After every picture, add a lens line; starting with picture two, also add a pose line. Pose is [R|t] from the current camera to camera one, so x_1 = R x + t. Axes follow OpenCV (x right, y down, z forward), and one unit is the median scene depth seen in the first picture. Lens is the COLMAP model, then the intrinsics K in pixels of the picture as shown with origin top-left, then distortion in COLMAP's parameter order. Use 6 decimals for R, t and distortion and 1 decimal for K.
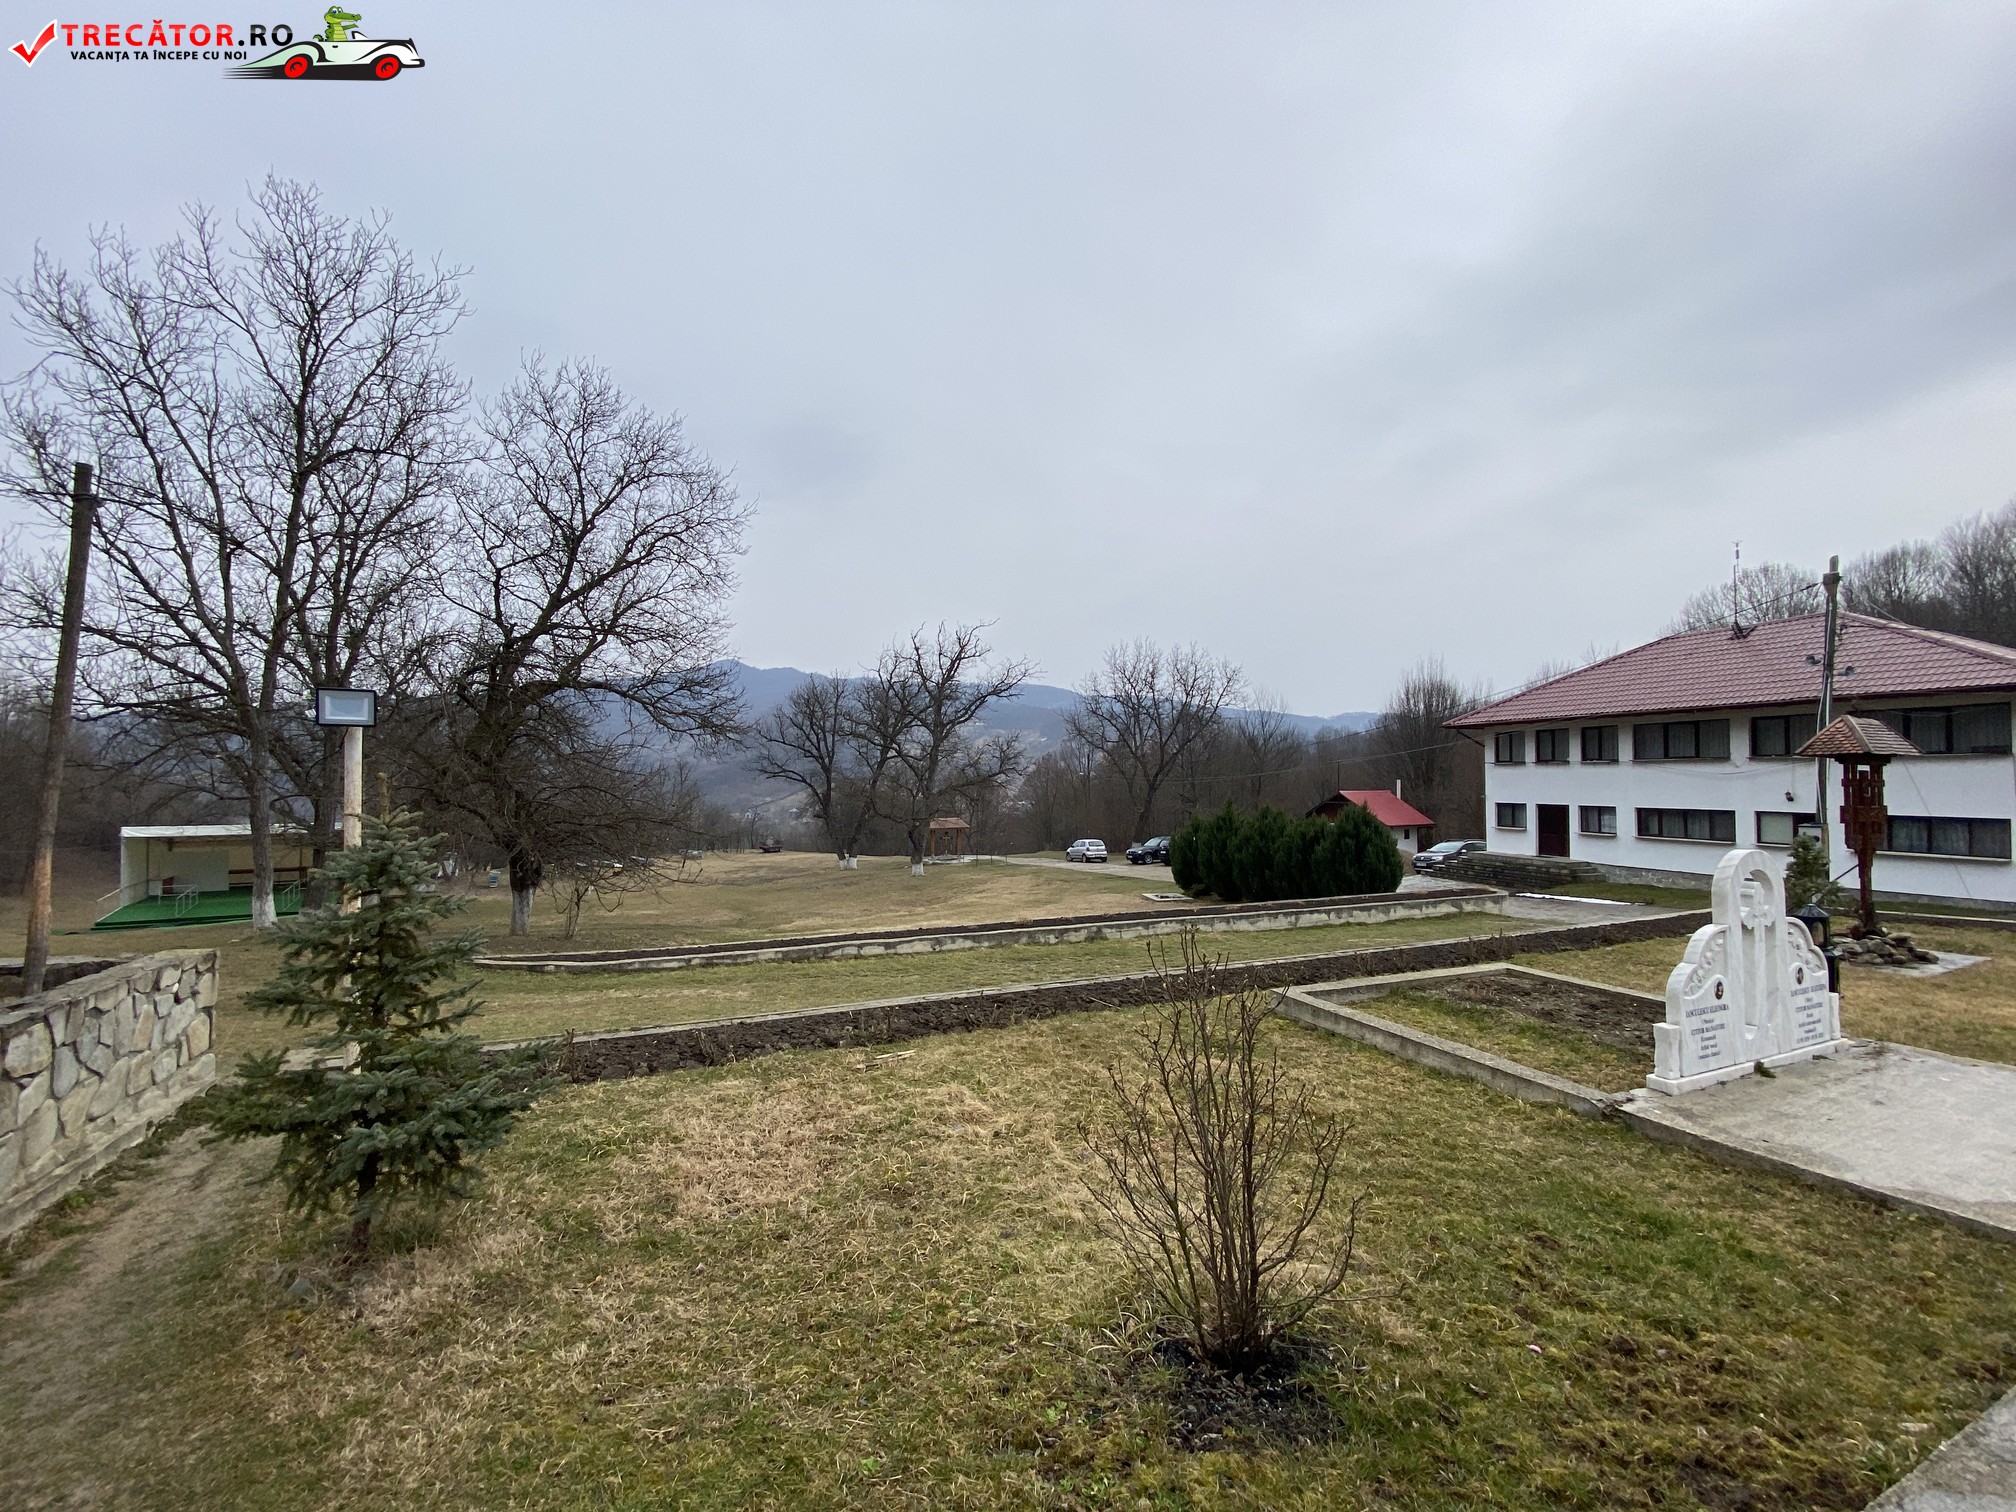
lens RADIAL K [[799.0, 0, 994.4], [0, 799.0, 758.7], [0, 0, 1]] dist [0.047602, -0.032588]
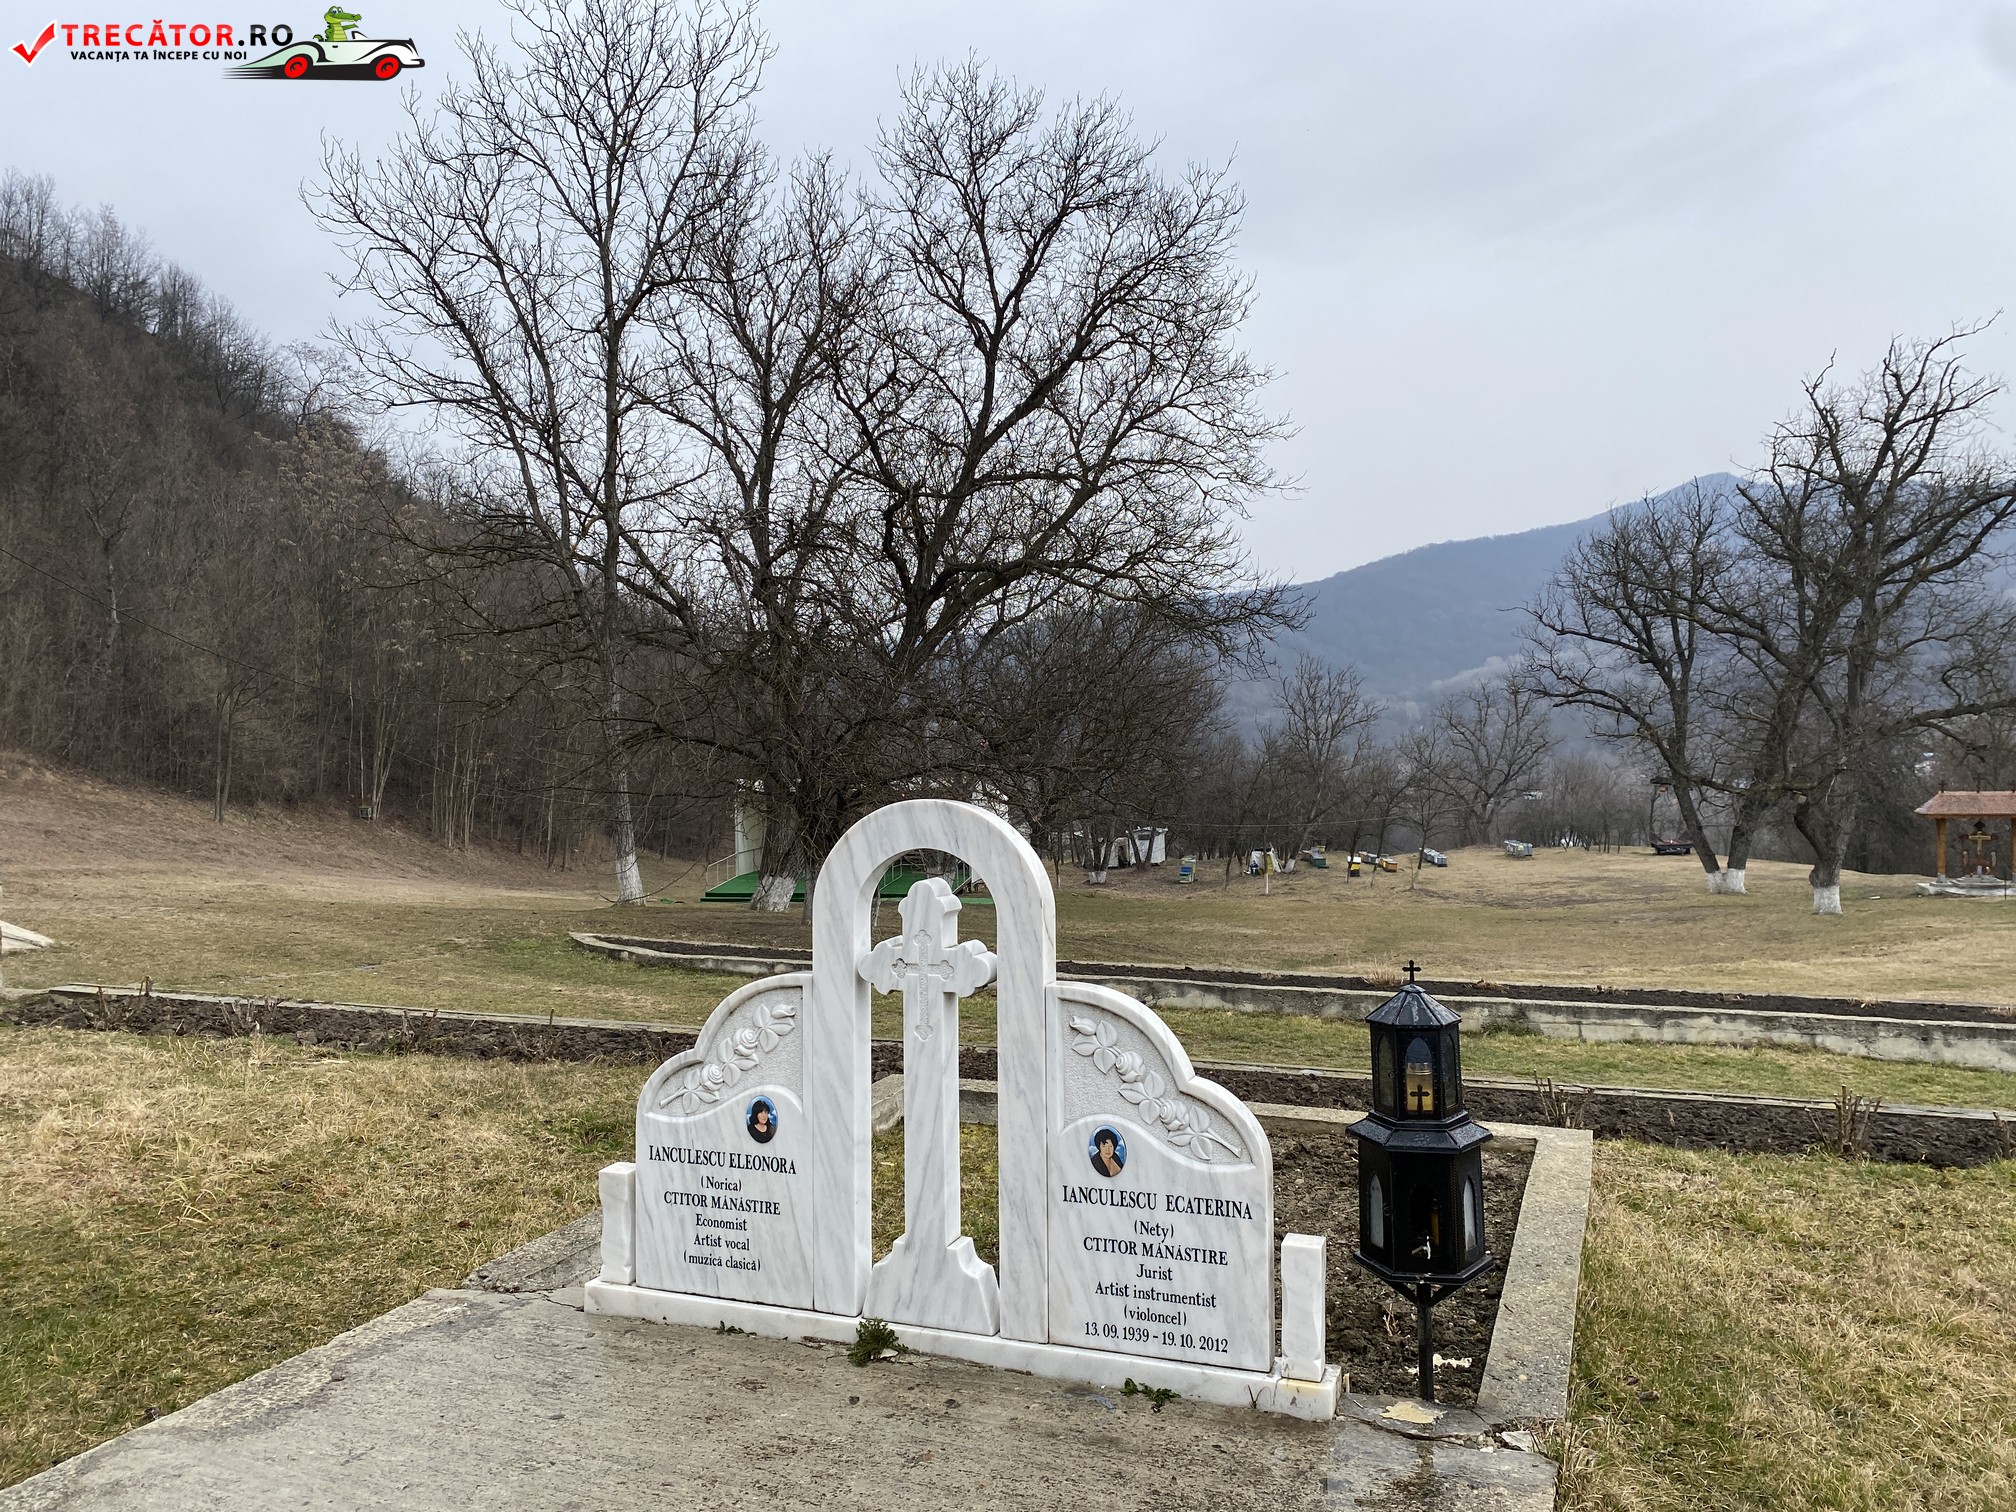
lens RADIAL K [[1507.0, 0, 1011.6], [0, 1507.0, 742.5], [0, 0, 1]] dist [0.057995, -0.077959]
pose [[0.728270, -0.003410, -0.685281, 0.503184], [0.033961, 0.998938, 0.031121, 0.021512], [0.684448, -0.045937, 0.727613, 0.170452]]
